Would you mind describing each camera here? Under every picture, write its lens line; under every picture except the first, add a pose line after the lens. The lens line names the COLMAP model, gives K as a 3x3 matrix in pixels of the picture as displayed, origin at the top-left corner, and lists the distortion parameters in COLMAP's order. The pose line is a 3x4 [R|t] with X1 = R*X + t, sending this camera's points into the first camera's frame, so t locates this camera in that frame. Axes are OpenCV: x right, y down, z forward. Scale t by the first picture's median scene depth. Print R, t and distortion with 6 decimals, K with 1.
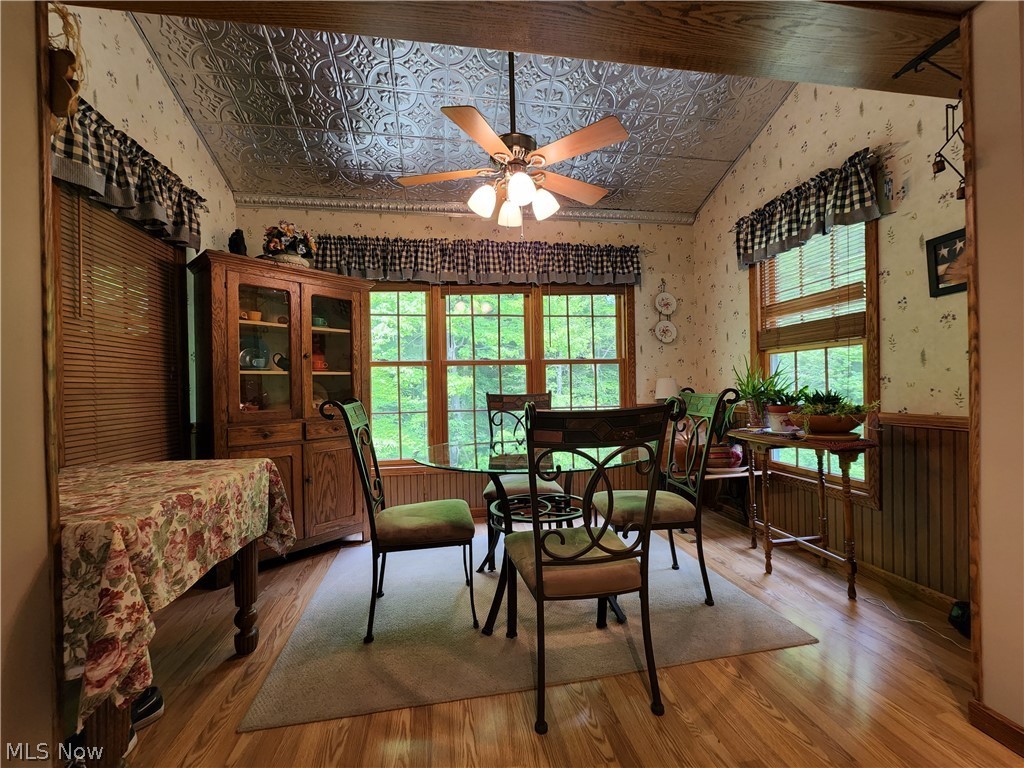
lens RADIAL K [[418.1, 0, 514.5], [0, 418.1, 390.8], [0, 0, 1]] dist [-0.000220, 0.000262]
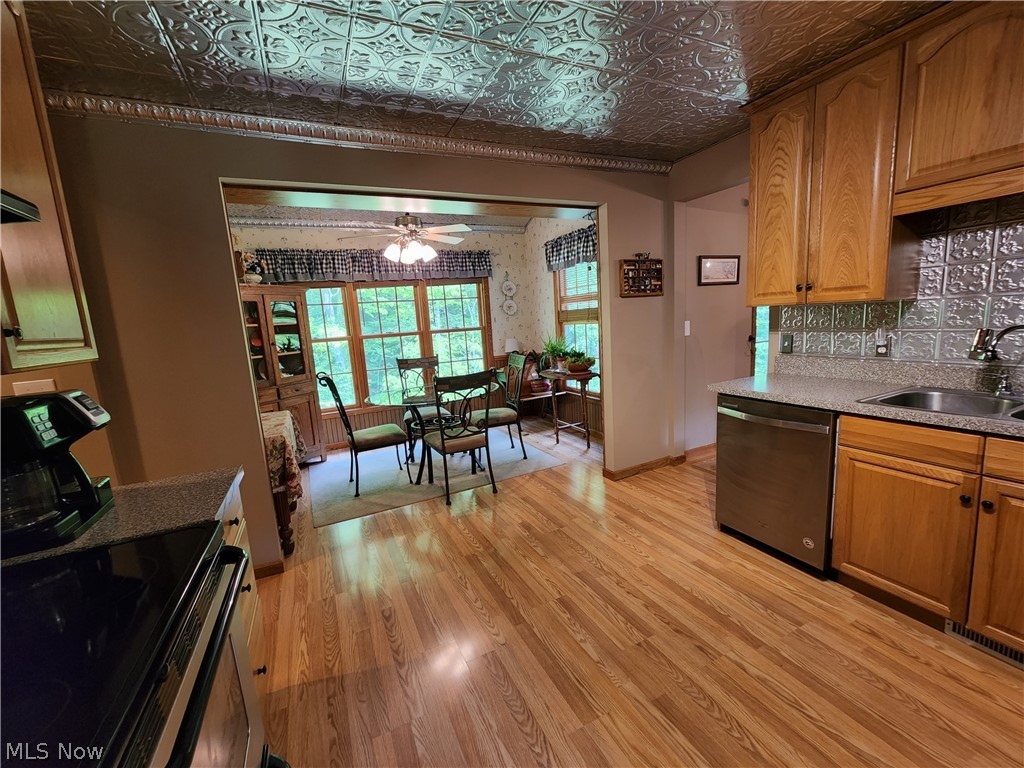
lens RADIAL K [[418.1, 0, 509.3], [0, 418.1, 388.0], [0, 0, 1]] dist [-0.000220, 0.000262]
pose [[0.961600, -0.087178, 0.260240, -0.085547], [0.048957, 0.987488, 0.149902, -0.109062], [-0.270052, -0.131405, 0.953837, -0.667714]]
